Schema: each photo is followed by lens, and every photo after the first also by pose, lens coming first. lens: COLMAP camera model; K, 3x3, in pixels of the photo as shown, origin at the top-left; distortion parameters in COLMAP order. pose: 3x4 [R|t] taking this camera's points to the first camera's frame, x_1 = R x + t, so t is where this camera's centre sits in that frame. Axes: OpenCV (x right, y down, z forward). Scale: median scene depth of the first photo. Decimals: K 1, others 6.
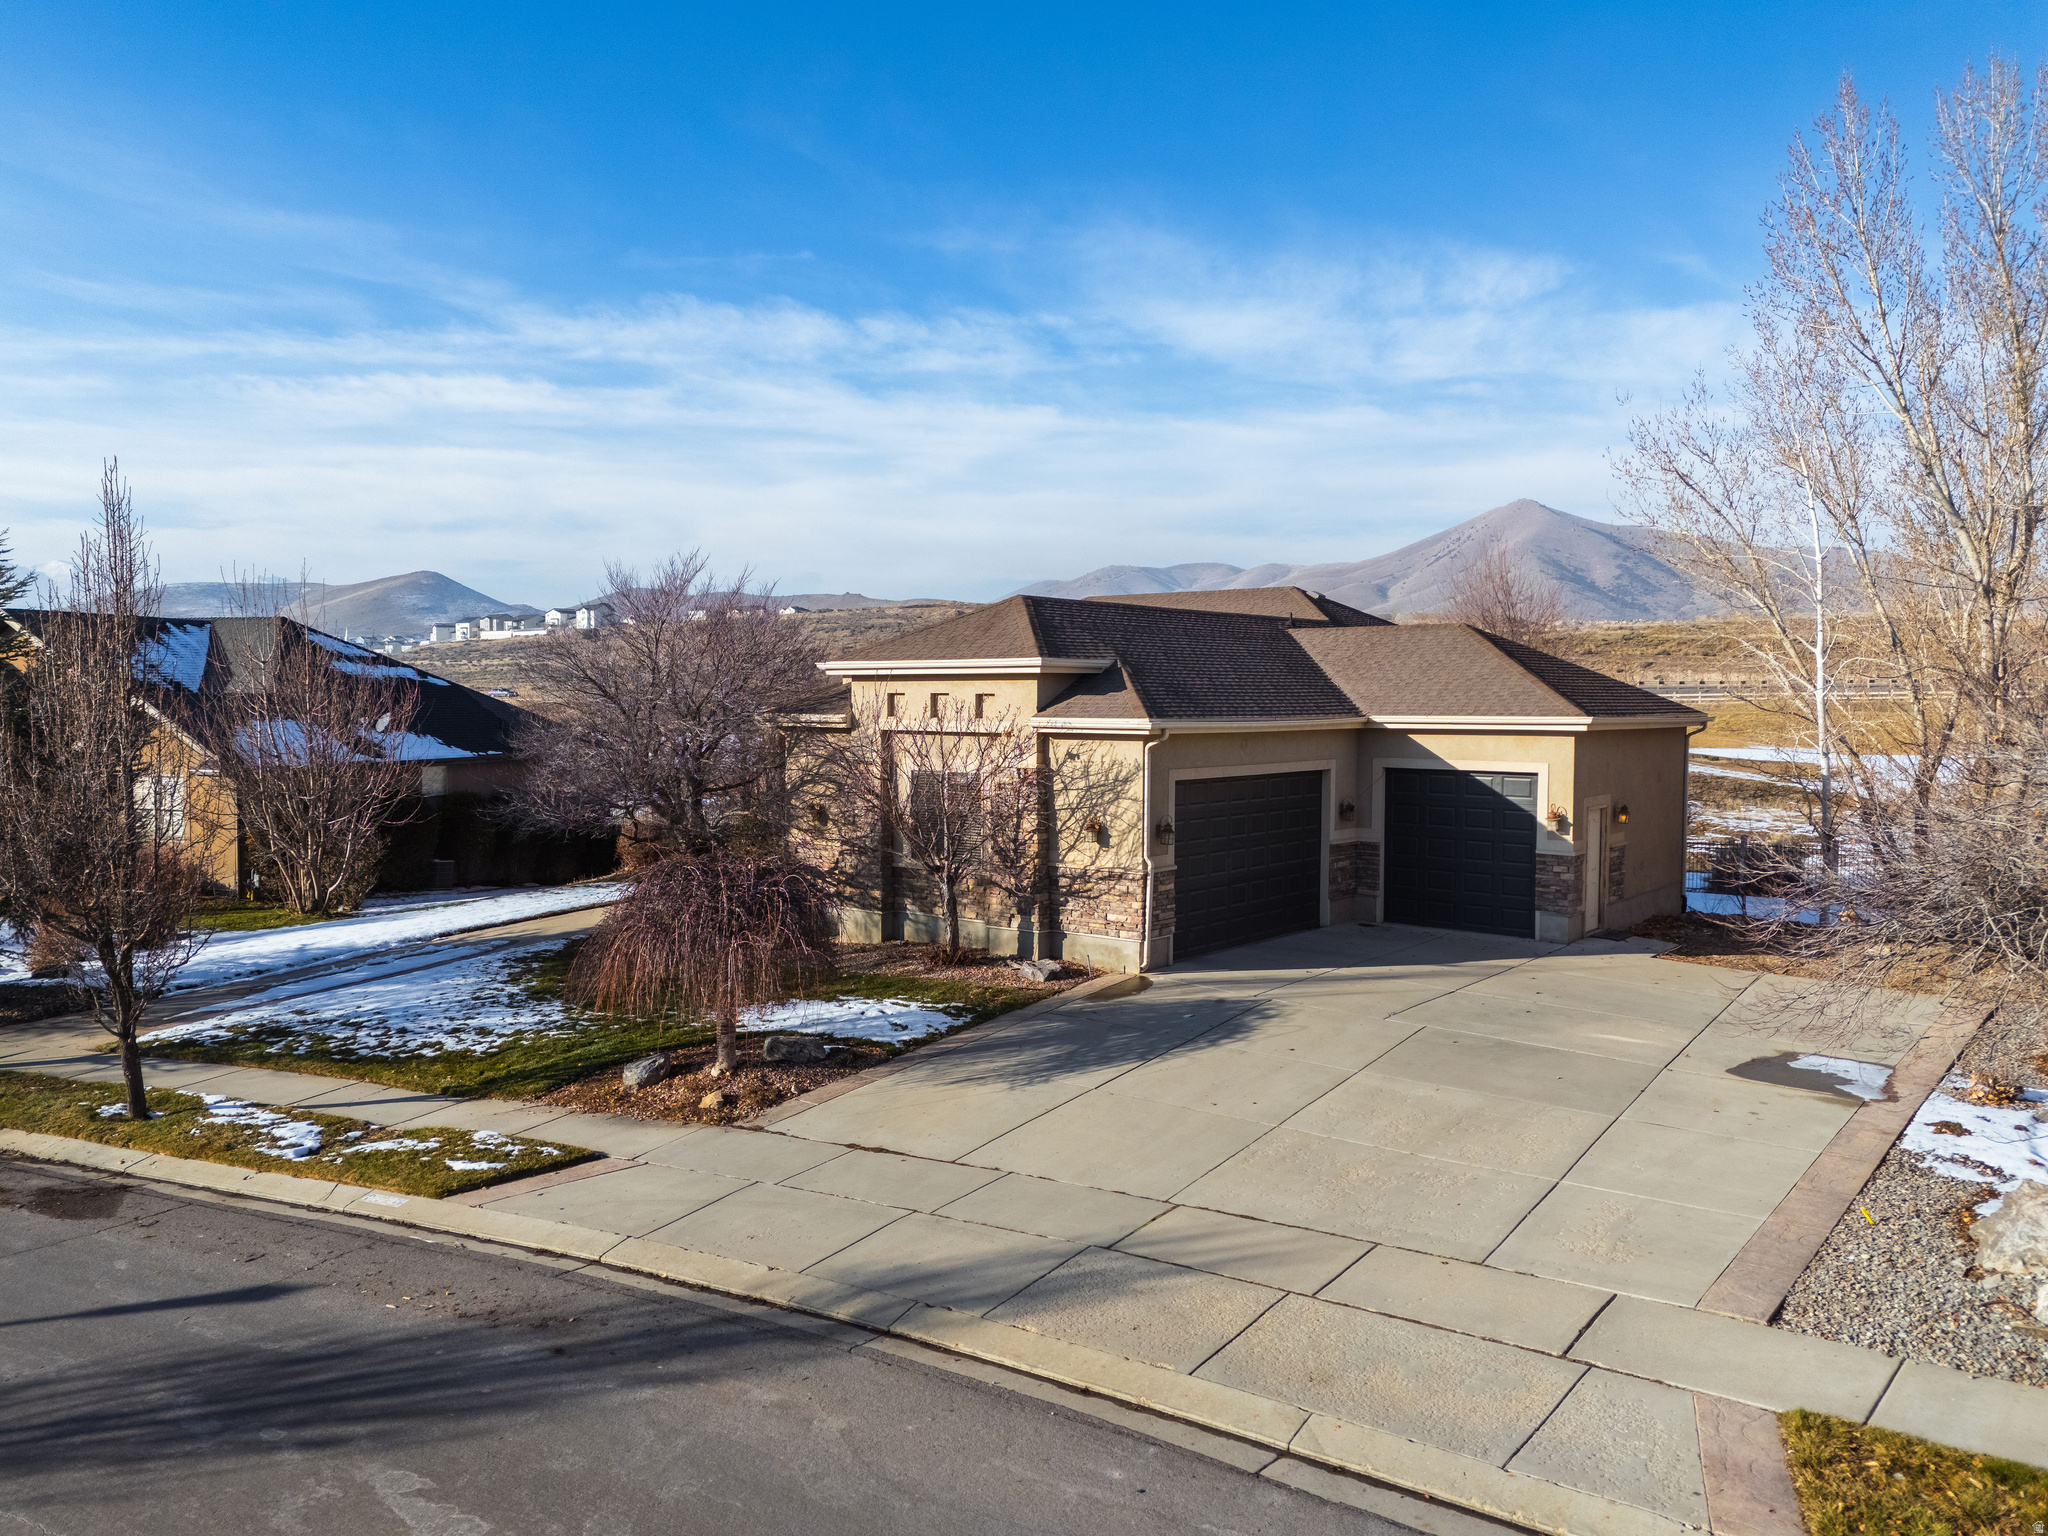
lens RADIAL K [[1498.8, 0, 1025.4], [0, 1498.8, 768.3], [0, 0, 1]] dist [0.082600, -0.066262]
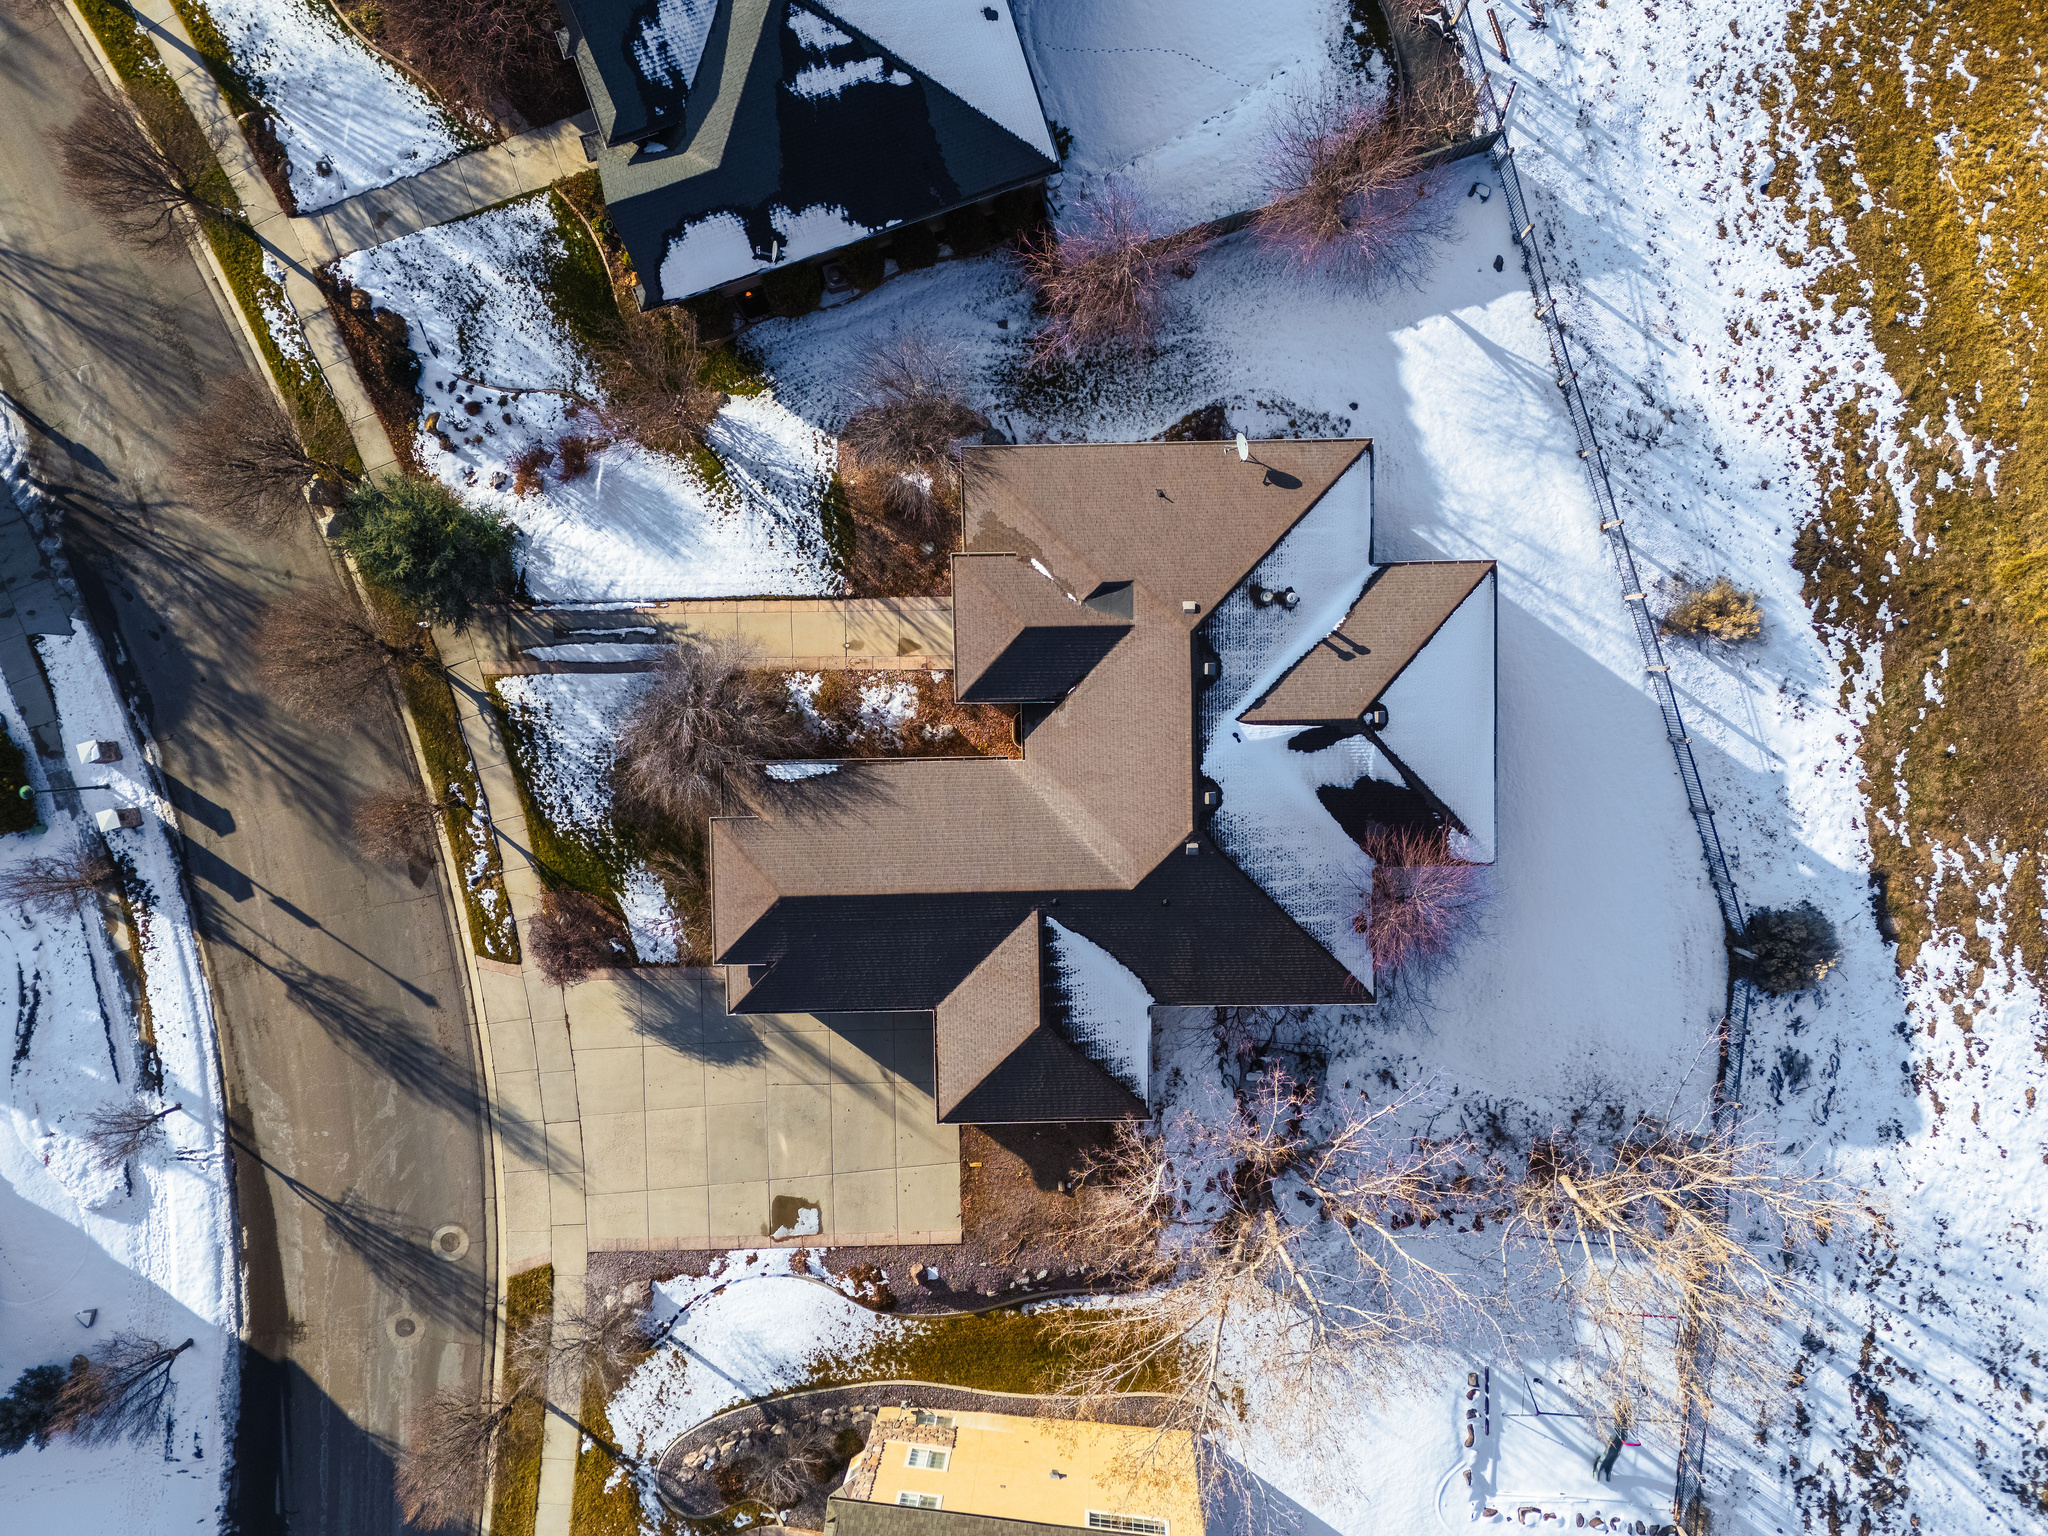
lens RADIAL K [[1498.8, 0, 1028.3], [0, 1498.8, 750.1], [0, 0, 1]] dist [0.082600, -0.066262]
pose [[0.638610, 0.768922, 0.030592, -0.008472], [-0.026879, -0.017441, 0.999487, -2.208737], [0.769061, -0.639104, 0.009530, 1.480750]]
